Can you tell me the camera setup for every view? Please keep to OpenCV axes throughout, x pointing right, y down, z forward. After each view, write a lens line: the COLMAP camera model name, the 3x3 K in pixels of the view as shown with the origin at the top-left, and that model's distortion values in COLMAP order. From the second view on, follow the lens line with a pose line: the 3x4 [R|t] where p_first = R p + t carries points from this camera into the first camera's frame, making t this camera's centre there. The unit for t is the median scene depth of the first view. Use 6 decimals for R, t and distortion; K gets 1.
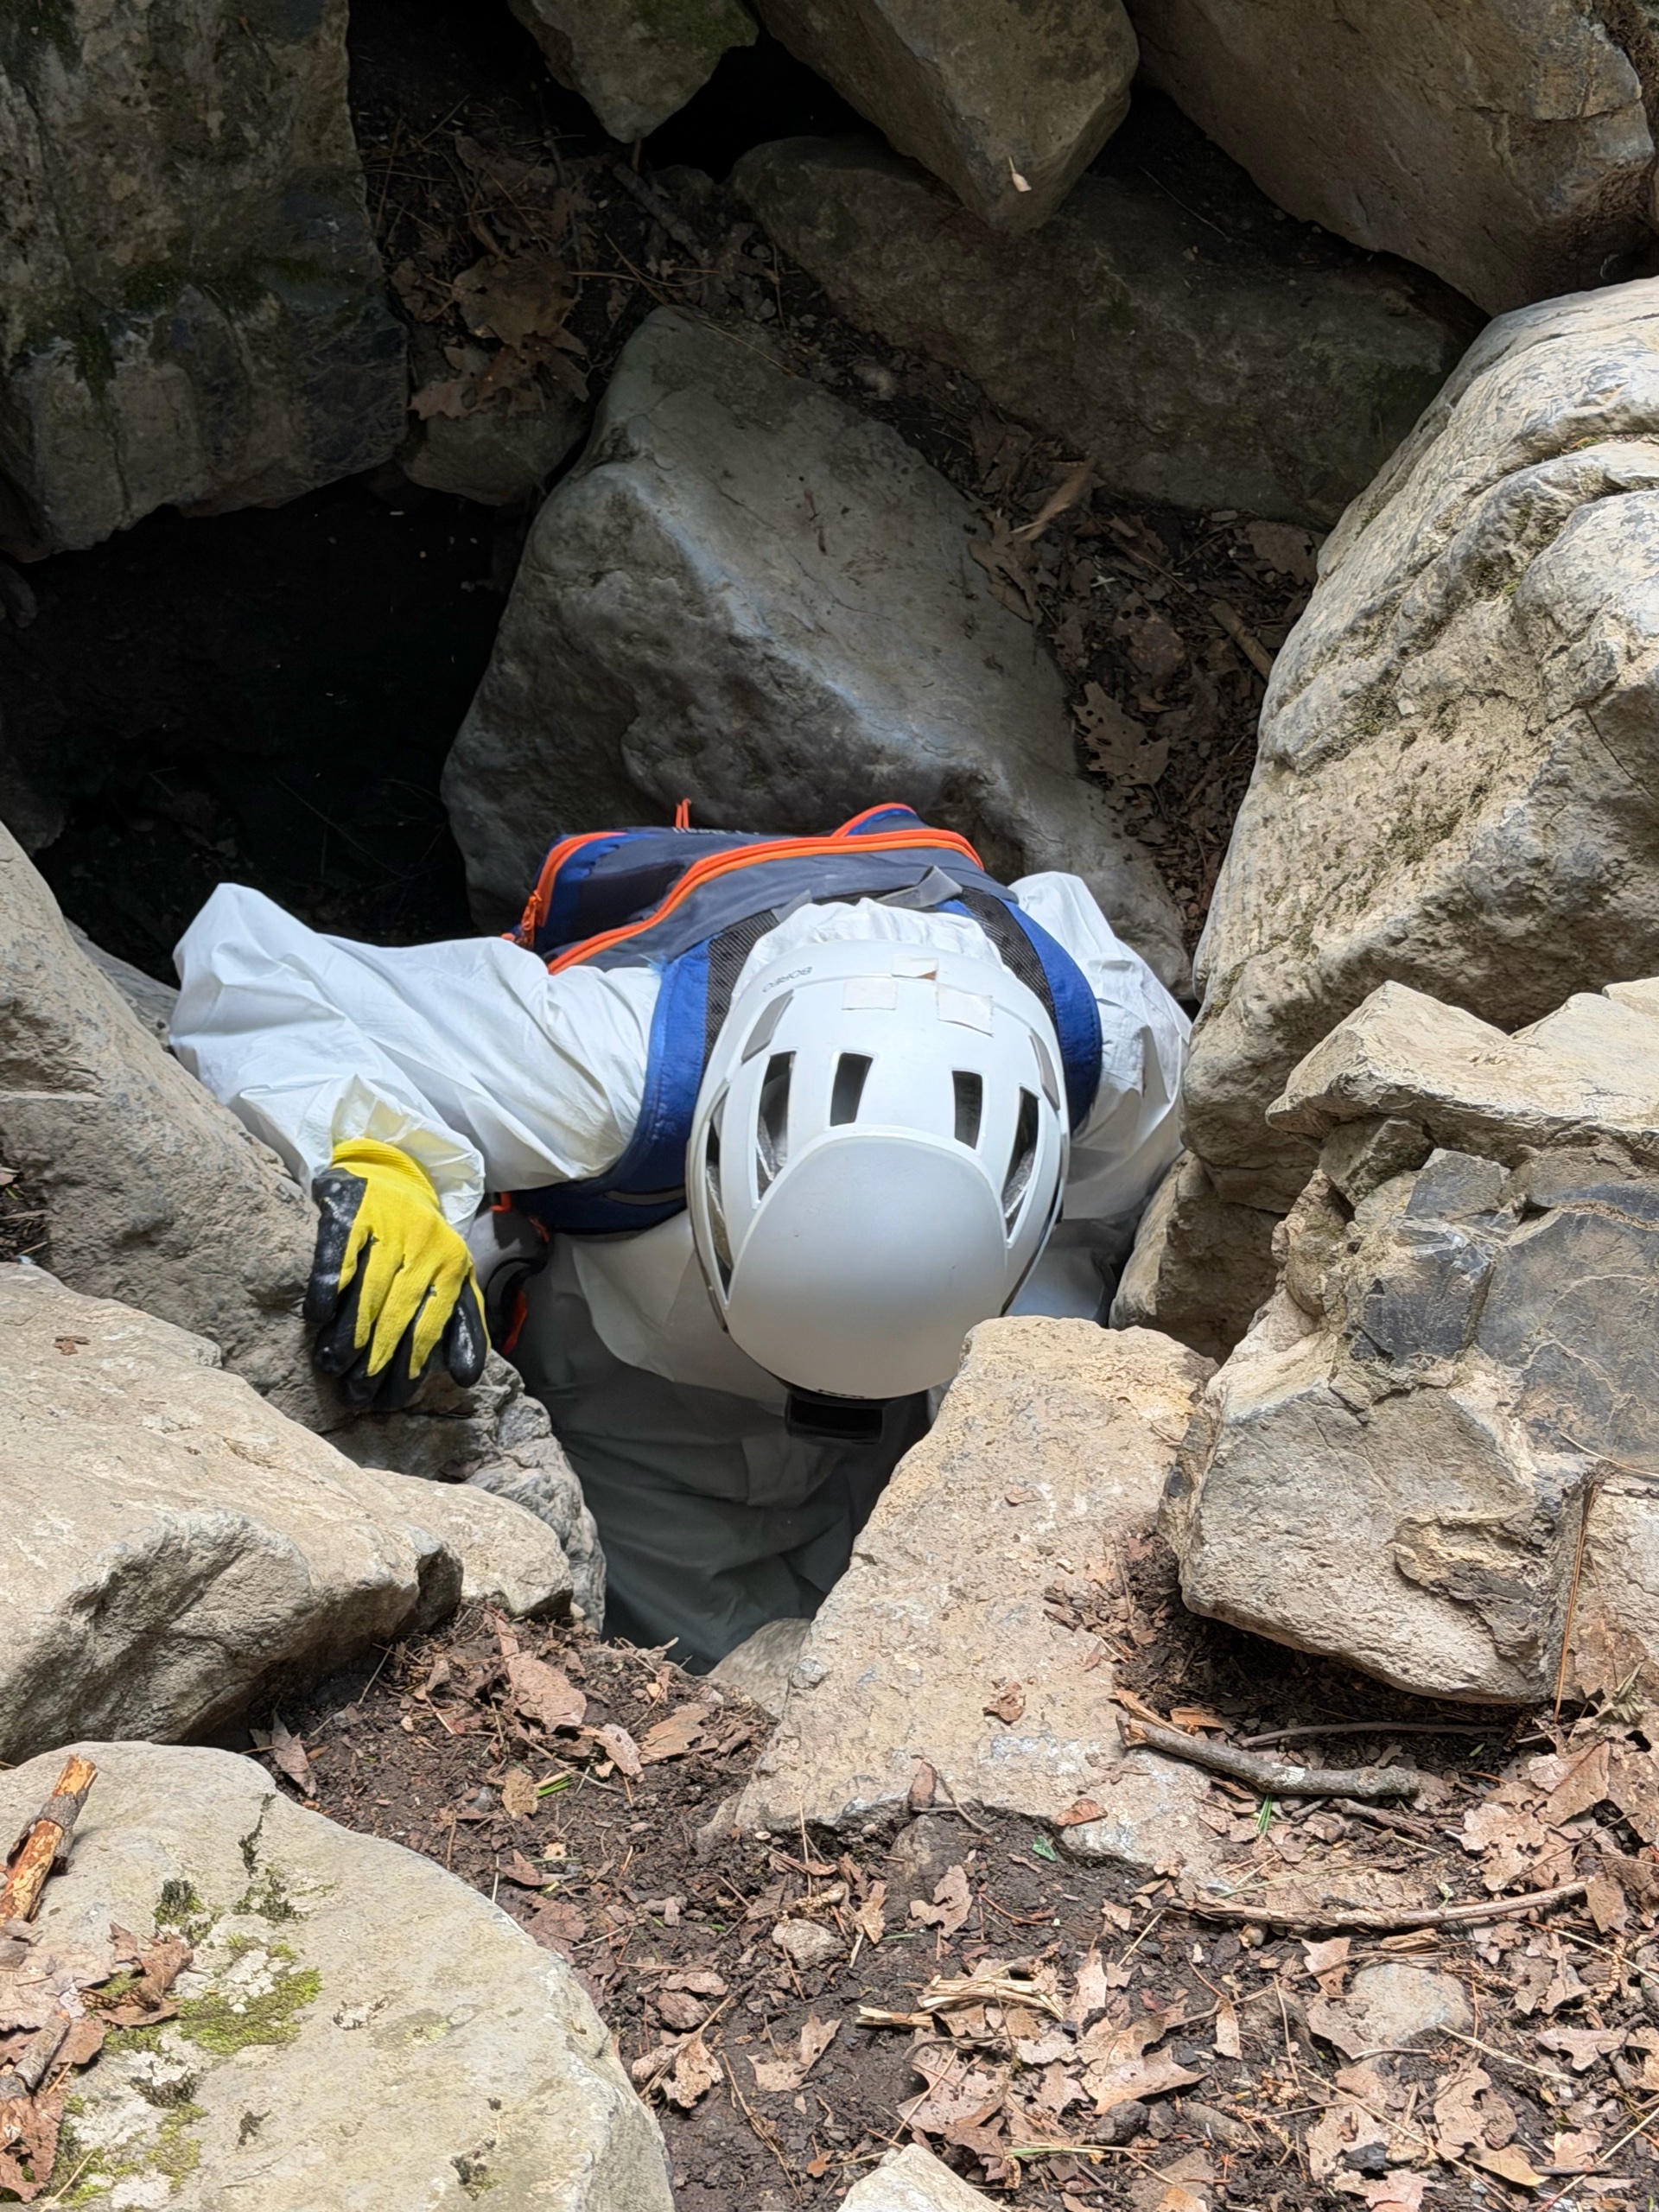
lens RADIAL K [[3595.5, 0, 868.0], [0, 3595.5, 1153.8], [0, 0, 1]] dist [0.146939, -0.117457]
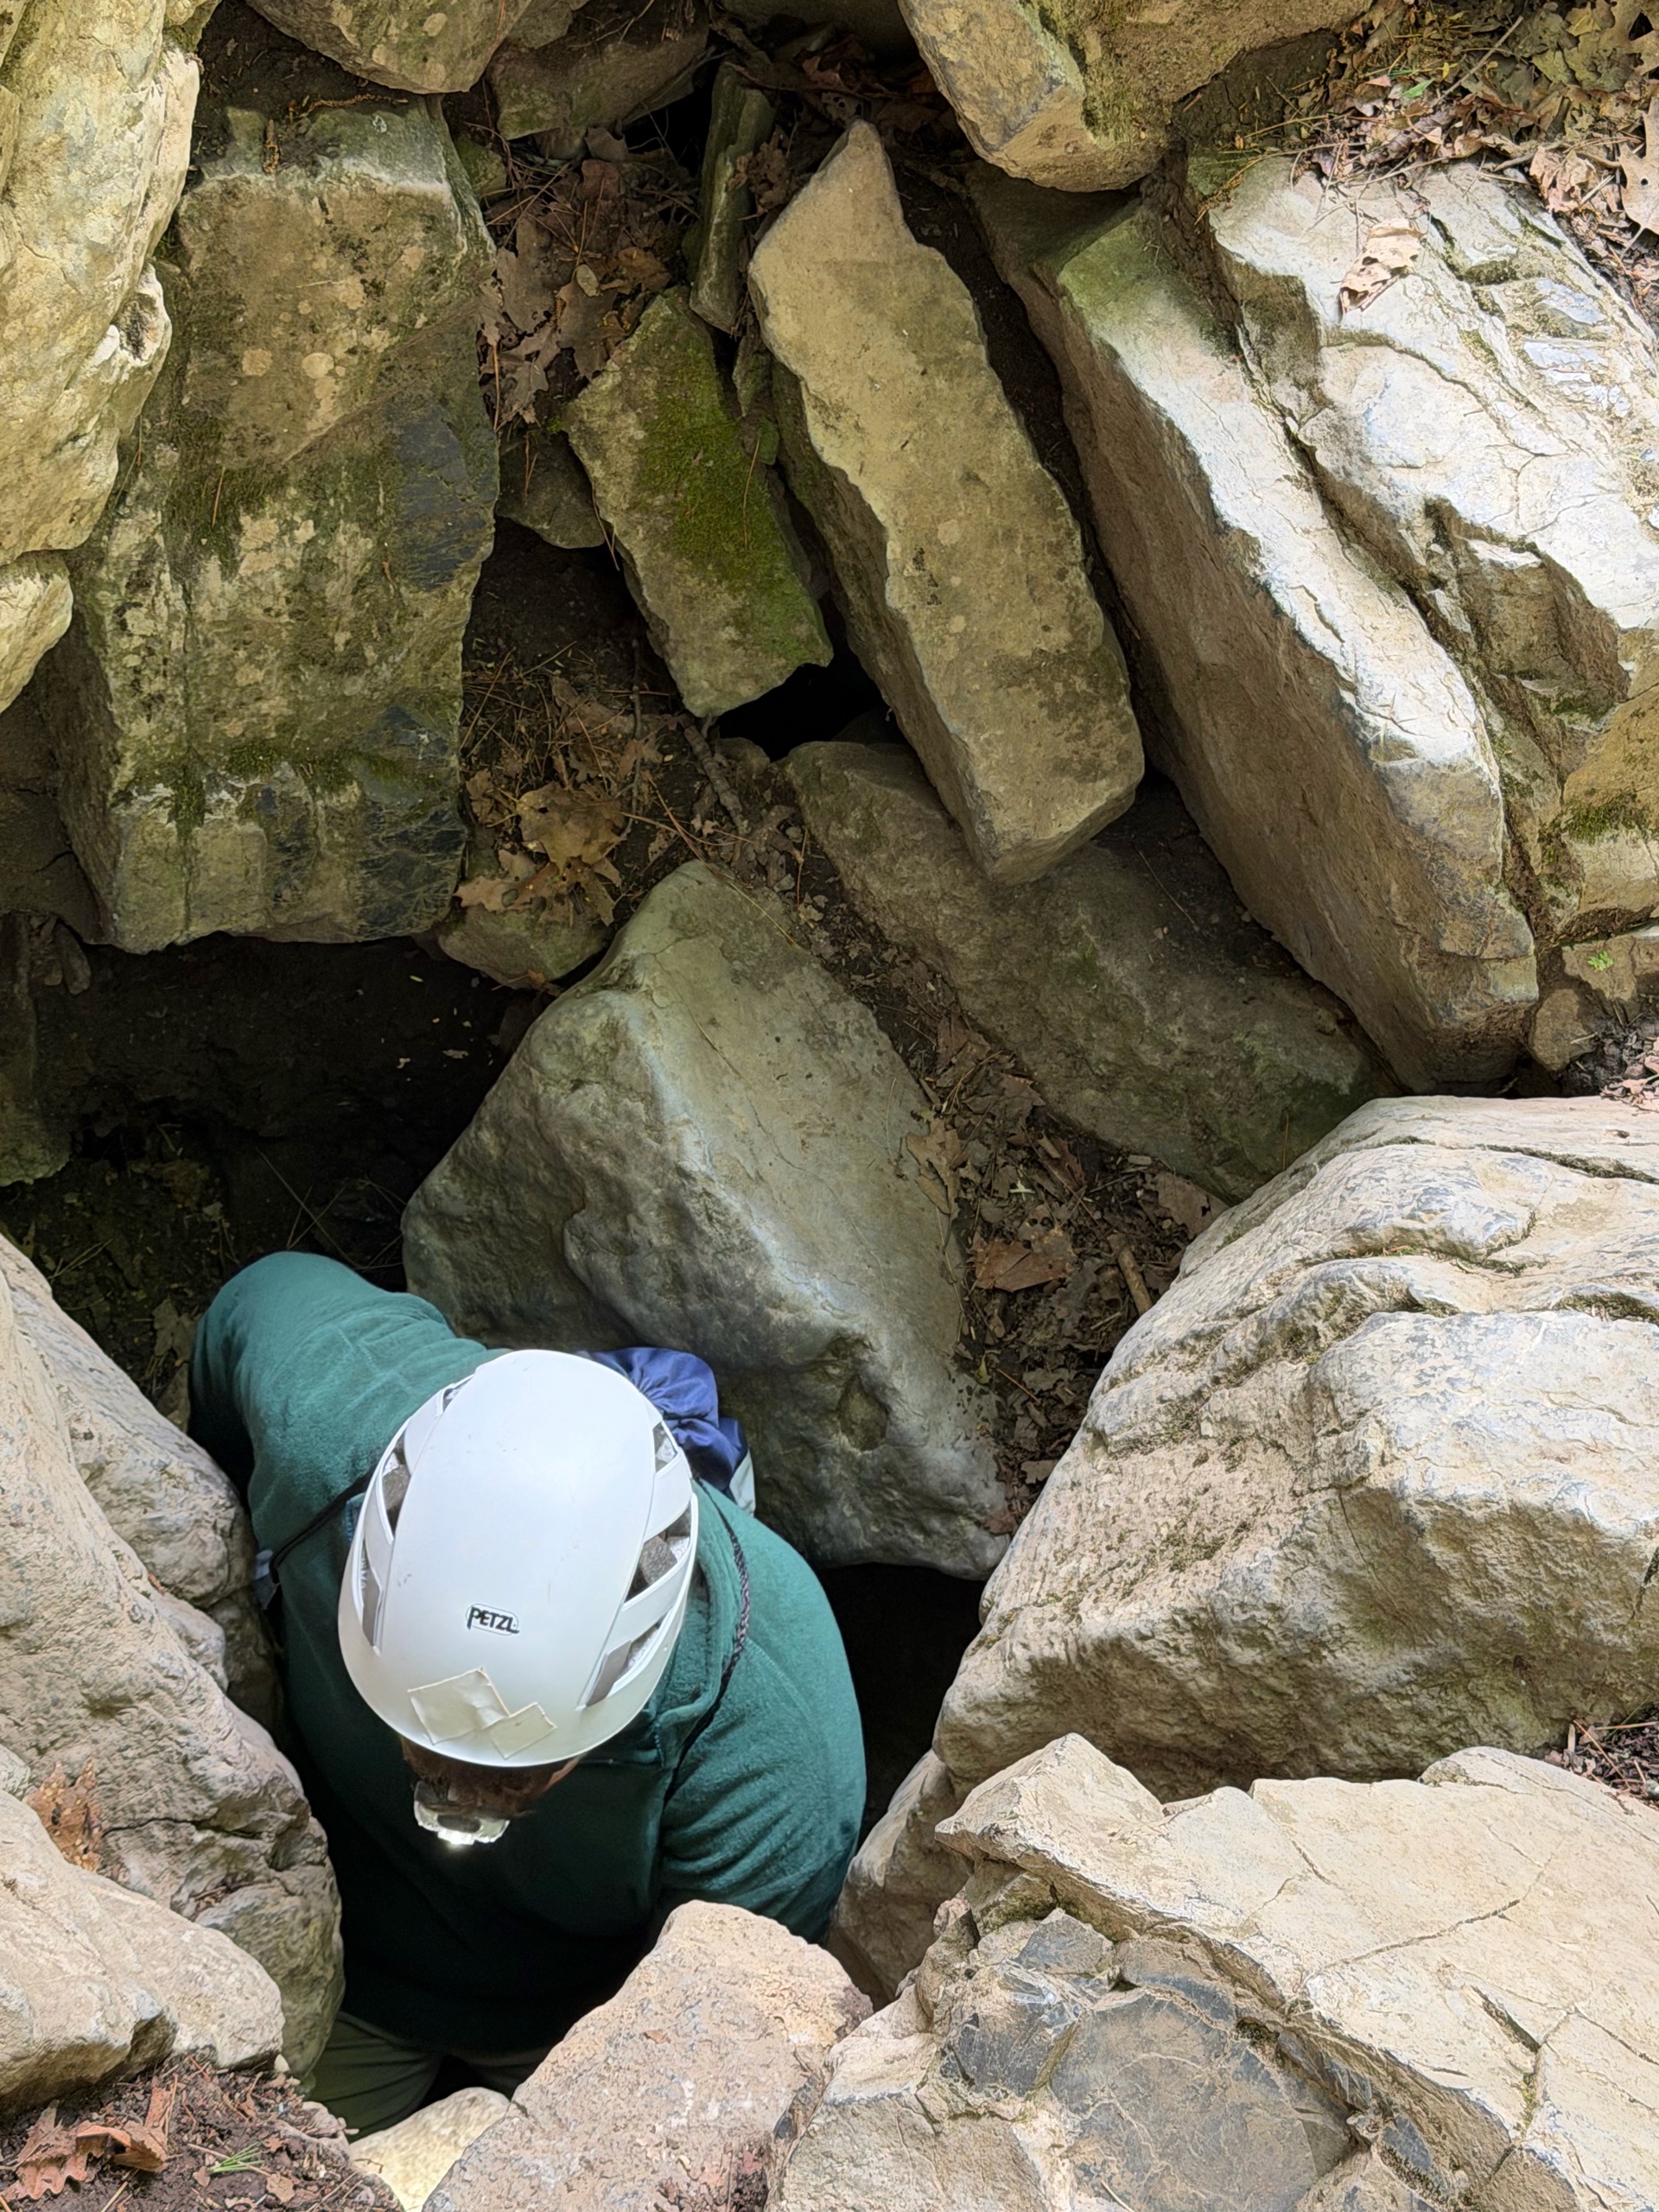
lens RADIAL K [[3587.4, 0, 825.0], [0, 3587.4, 1154.9], [0, 0, 1]] dist [0.125706, -0.085575]
pose [[0.971115, 0.237385, -0.024149, 0.041170], [-0.238521, 0.968535, -0.071049, -0.102404], [0.006524, 0.074757, 0.997180, -0.136835]]
